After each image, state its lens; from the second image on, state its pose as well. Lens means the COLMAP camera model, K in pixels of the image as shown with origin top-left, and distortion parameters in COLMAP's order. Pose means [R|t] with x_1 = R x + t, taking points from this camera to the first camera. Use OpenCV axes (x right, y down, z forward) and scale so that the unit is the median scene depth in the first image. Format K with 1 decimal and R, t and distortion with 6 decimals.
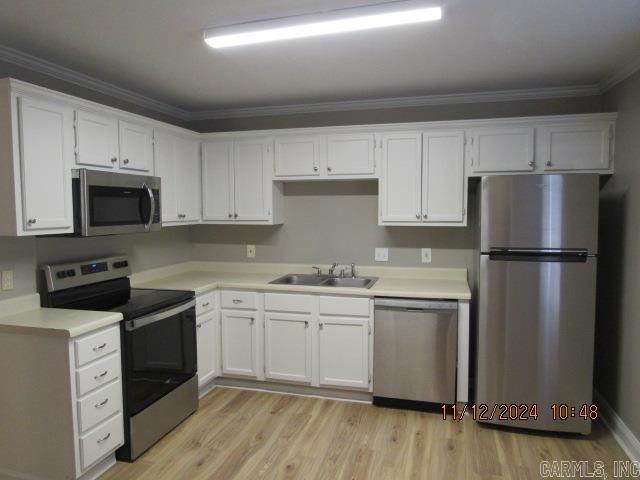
lens RADIAL K [[478.6, 0, 320.0], [0, 478.6, 240.0], [0, 0, 1]] dist [-0.006357, 0.003000]
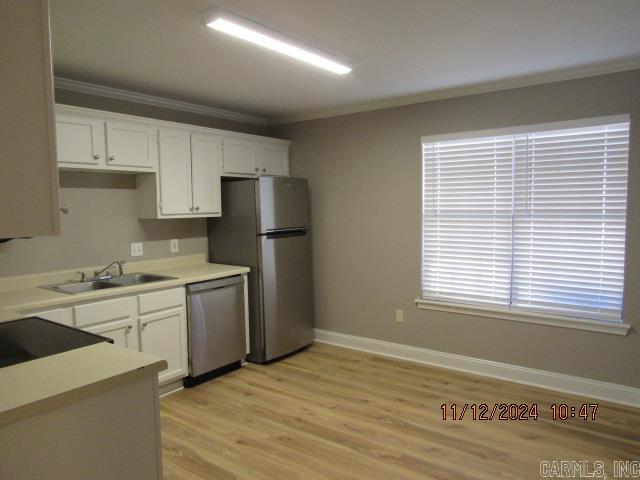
lens RADIAL K [[478.6, 0, 320.0], [0, 478.6, 240.0], [0, 0, 1]] dist [-0.006357, 0.003000]
pose [[0.325981, -0.068884, 0.942863, -0.815108], [0.081586, 0.995671, 0.044535, -0.002635], [-0.941849, 0.062406, 0.330190, 0.382156]]
